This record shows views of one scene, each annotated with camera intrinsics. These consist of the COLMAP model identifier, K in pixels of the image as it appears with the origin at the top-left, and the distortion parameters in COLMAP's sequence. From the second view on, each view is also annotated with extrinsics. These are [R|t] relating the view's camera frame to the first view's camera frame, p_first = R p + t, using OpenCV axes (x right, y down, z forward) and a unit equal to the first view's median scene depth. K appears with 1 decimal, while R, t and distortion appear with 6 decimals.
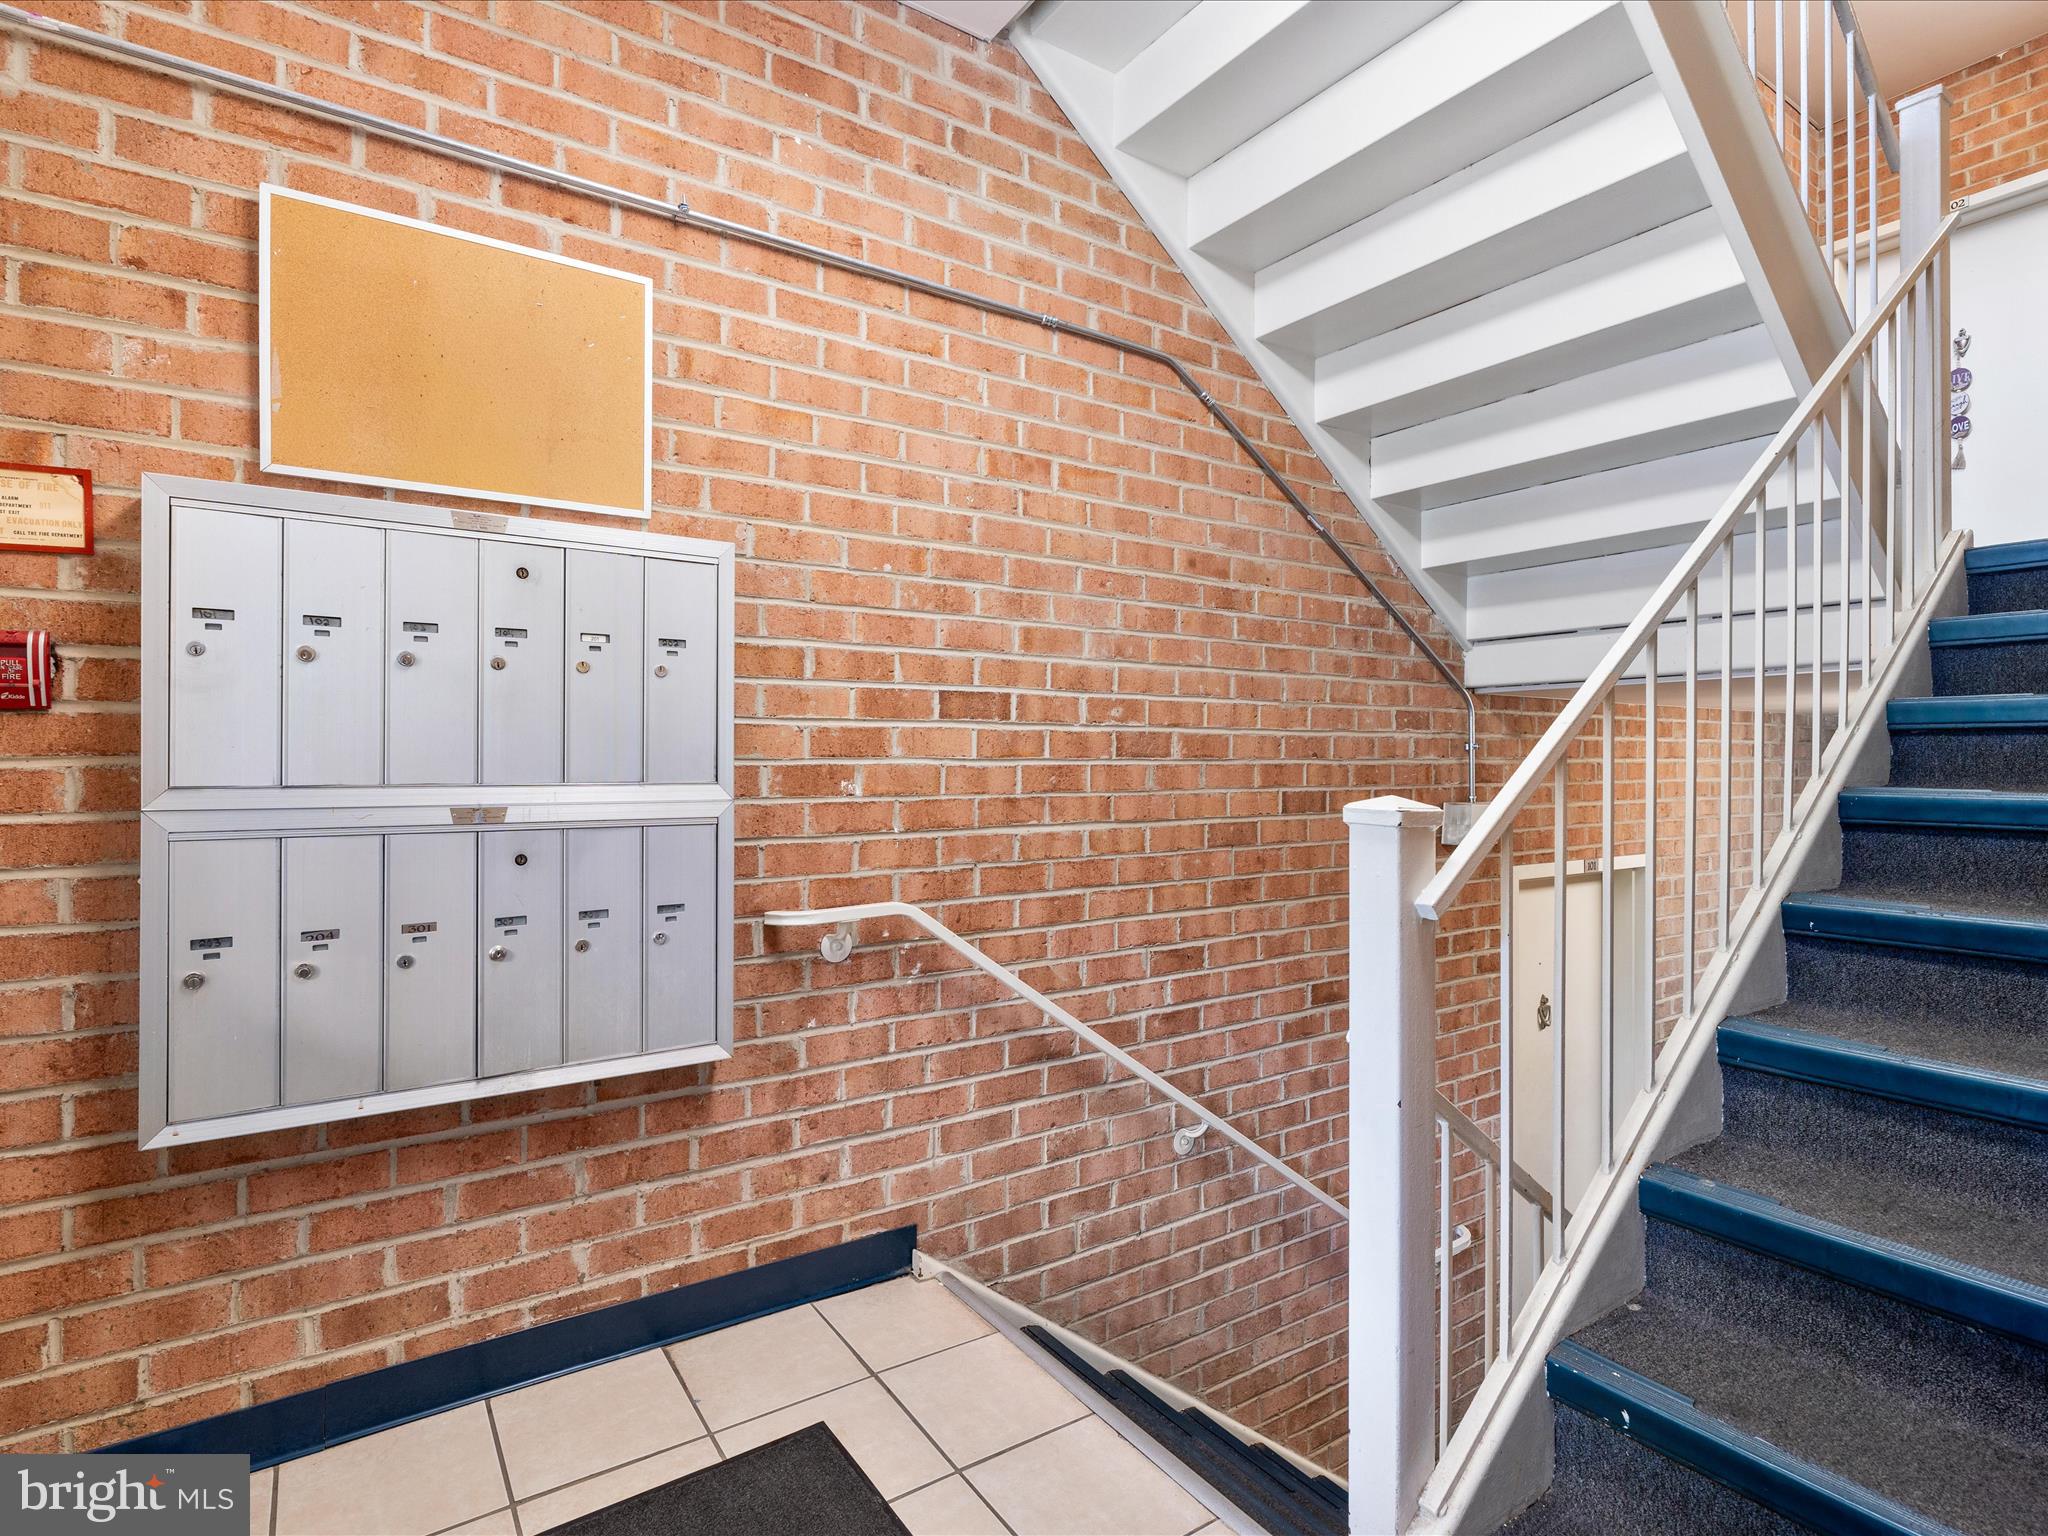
lens RADIAL K [[1044.4, 0, 1018.5], [0, 1044.4, 770.4], [0, 0, 1]] dist [-0.002445, -0.000055]
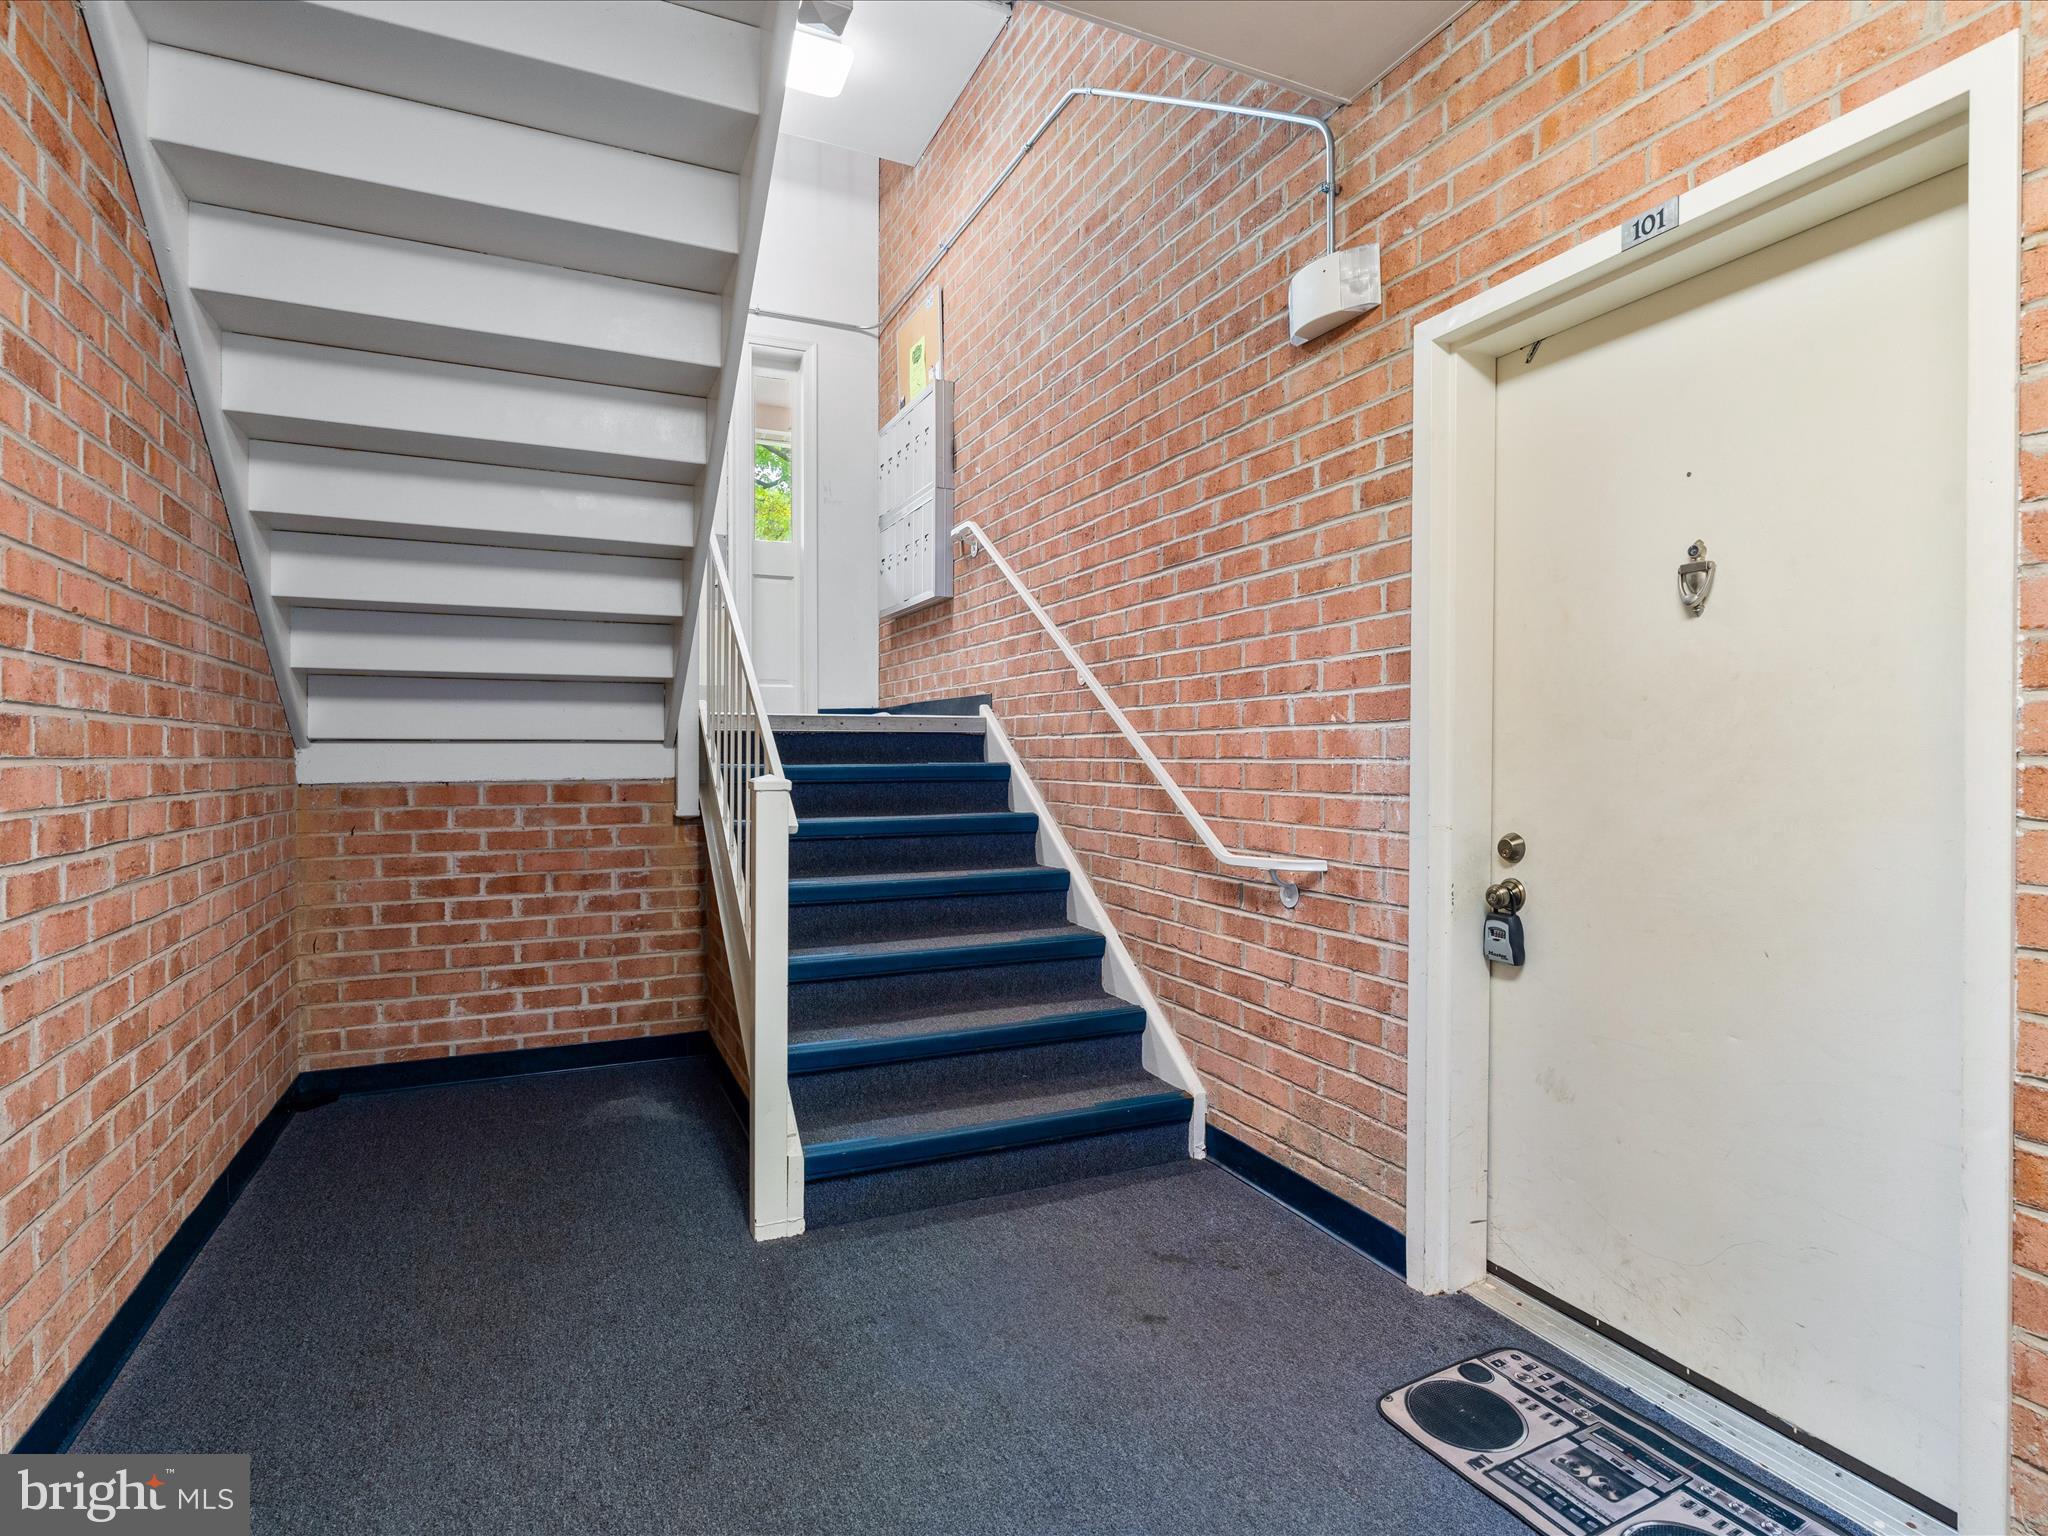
lens RADIAL K [[1044.4, 0, 1018.5], [0, 1044.4, 770.4], [0, 0, 1]] dist [-0.002445, -0.000055]
pose [[-0.162331, 0.015160, -0.986620, 1.364176], [-0.007043, 0.999839, 0.016522, 0.420670], [0.986711, 0.009631, -0.162198, 1.053063]]
